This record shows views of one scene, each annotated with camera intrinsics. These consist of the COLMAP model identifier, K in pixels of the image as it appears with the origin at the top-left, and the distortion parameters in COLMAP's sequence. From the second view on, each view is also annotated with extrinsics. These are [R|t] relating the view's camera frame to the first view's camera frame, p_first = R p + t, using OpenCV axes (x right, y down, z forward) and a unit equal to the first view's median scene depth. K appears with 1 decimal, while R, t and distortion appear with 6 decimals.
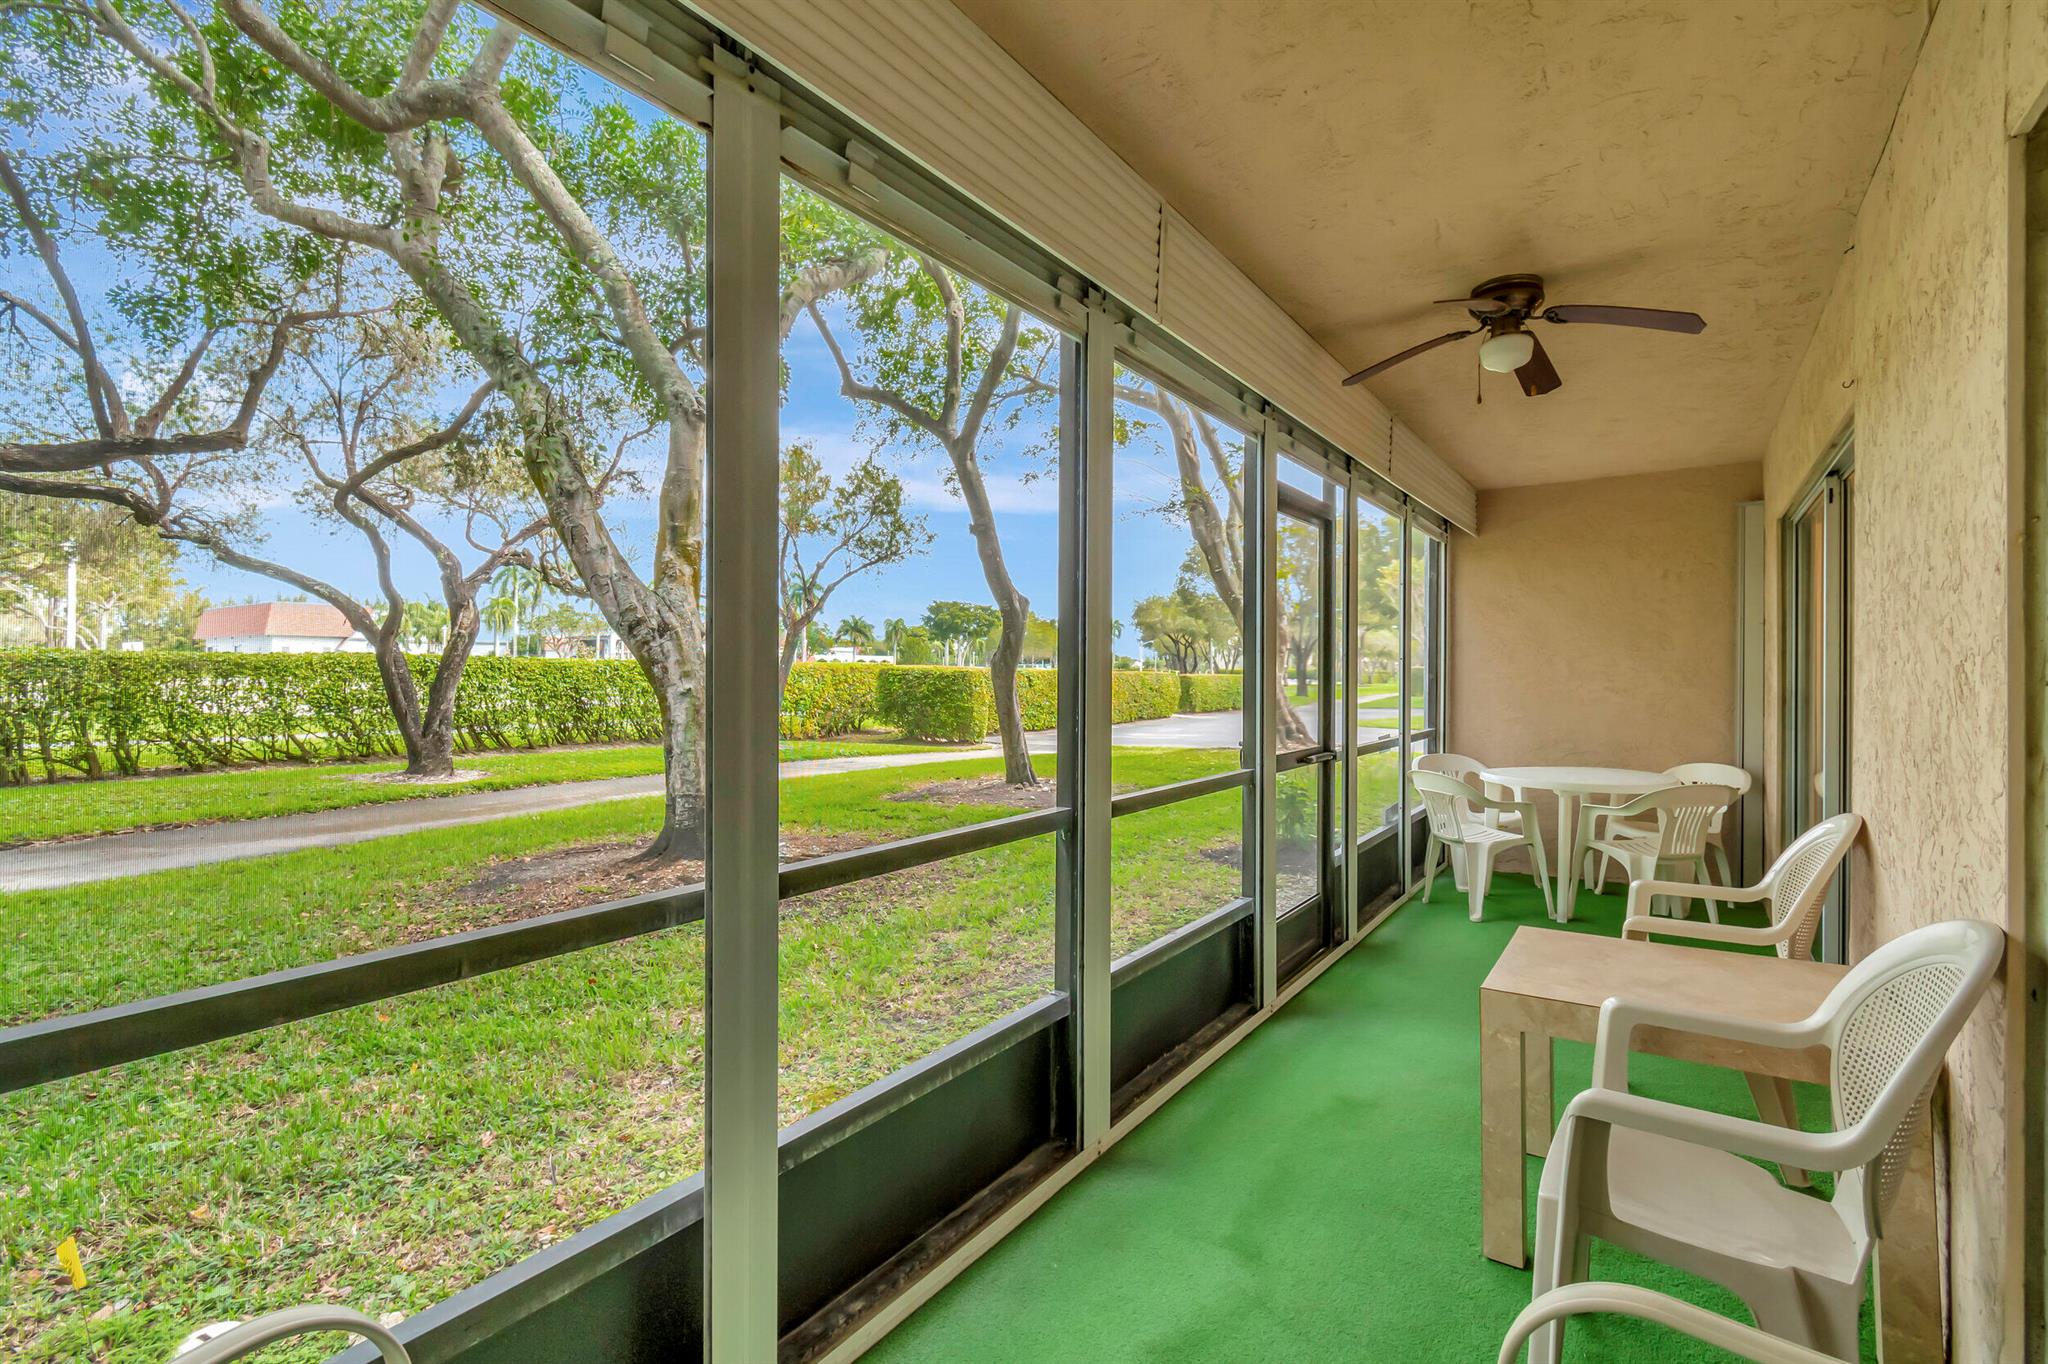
lens RADIAL K [[921.1, 0, 1012.1], [0, 921.1, 663.9], [0, 0, 1]] dist [0.002471, -0.000145]
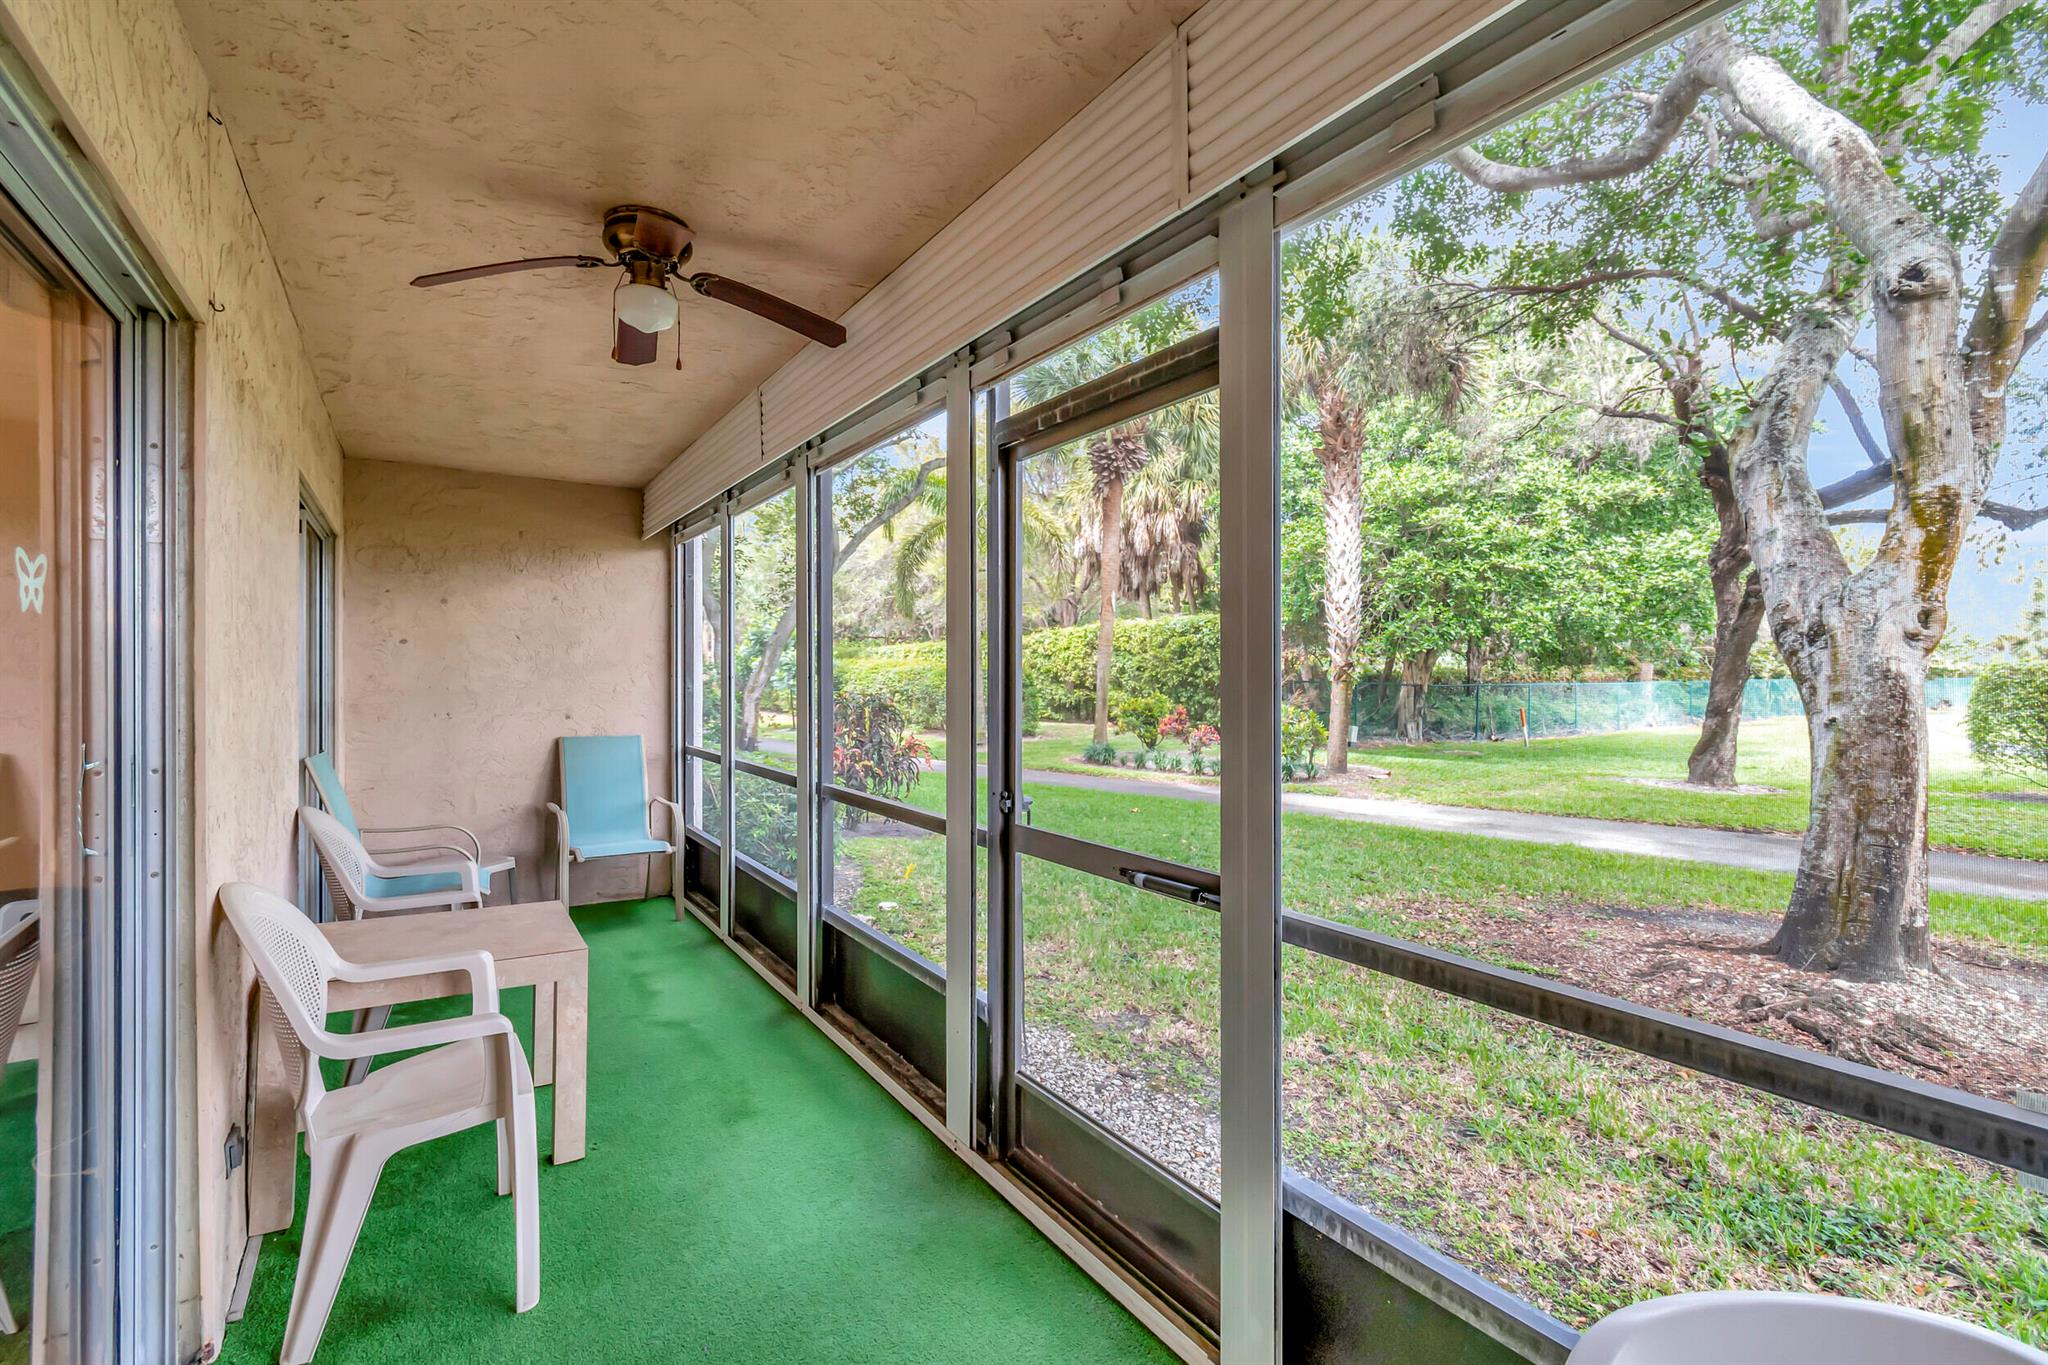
lens RADIAL K [[912.2, 0, 1006.1], [0, 912.2, 681.1], [0, 0, 1]] dist [0.001922, 0.000242]
pose [[-0.374167, -0.006966, -0.927335, 0.502499], [0.001952, 0.999964, -0.008299, 0.003878], [0.927359, -0.004916, -0.374139, 0.694699]]
